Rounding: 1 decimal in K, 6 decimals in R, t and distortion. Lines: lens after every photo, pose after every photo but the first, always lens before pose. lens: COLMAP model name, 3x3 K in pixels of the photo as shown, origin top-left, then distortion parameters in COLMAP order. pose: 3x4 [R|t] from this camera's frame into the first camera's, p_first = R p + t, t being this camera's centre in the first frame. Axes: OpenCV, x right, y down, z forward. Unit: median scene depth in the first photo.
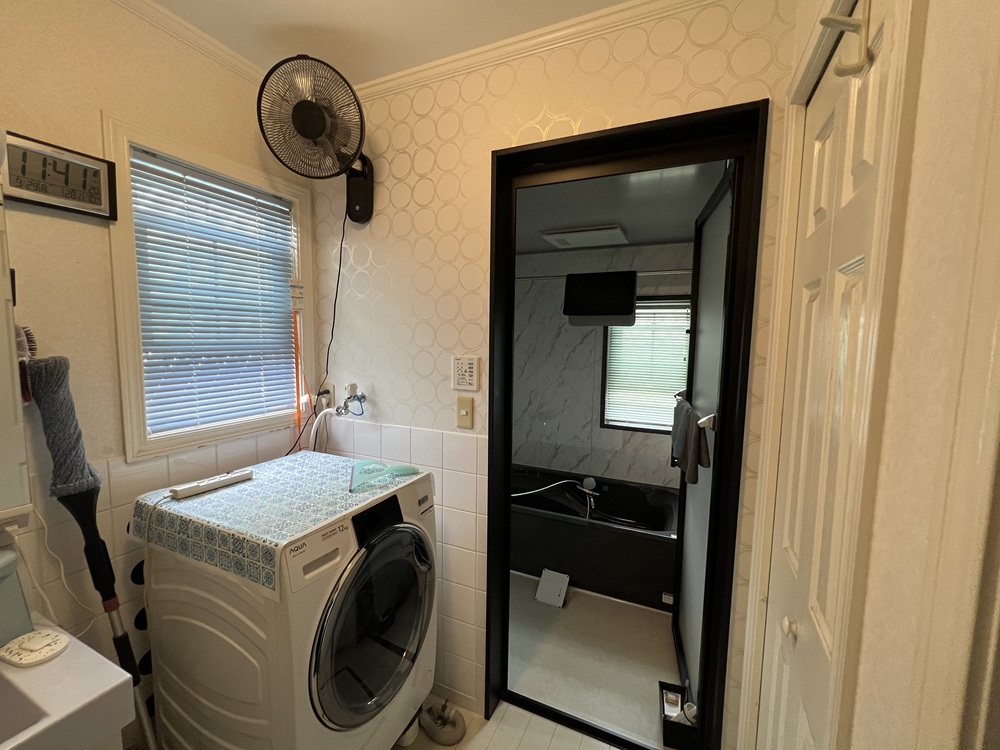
lens RADIAL K [[415.0, 0, 500.4], [0, 415.0, 372.2], [0, 0, 1]] dist [0.001138, -0.000660]
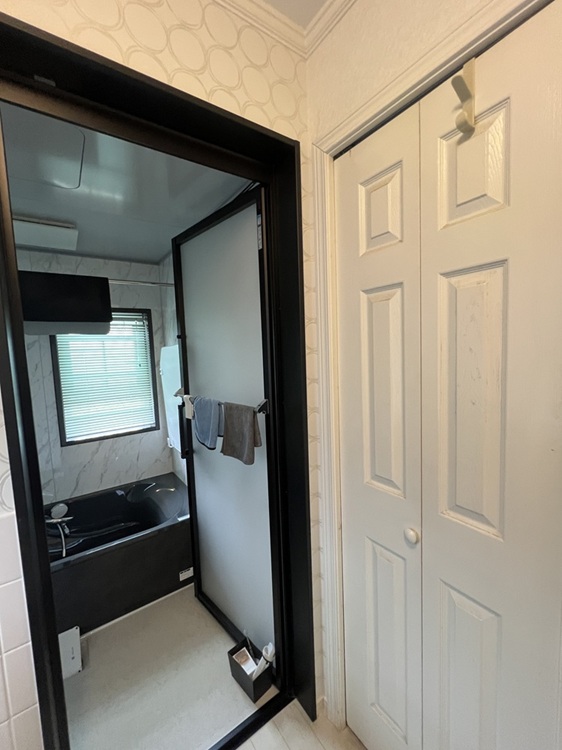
lens RADIAL K [[311.3, 0, 276.5], [0, 311.3, 373.3], [0, 0, 1]] dist [0.001138, -0.000660]
pose [[0.500392, -0.109664, 0.858826, -0.194704], [0.123613, 0.990833, 0.054497, -0.015654], [-0.856929, 0.078893, 0.509360, 0.442072]]
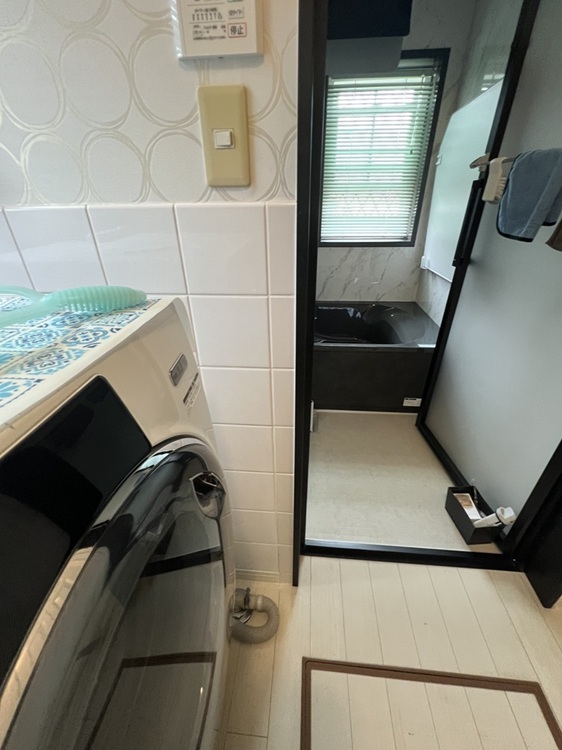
lens RADIAL K [[311.3, 0, 278.2], [0, 311.3, 372.7], [0, 0, 1]] dist [0.001138, -0.000660]
pose [[0.941393, -0.193386, 0.276372, -0.163079], [0.061617, 0.904138, 0.422773, 0.175309], [-0.331637, -0.380967, 0.863065, 0.646863]]
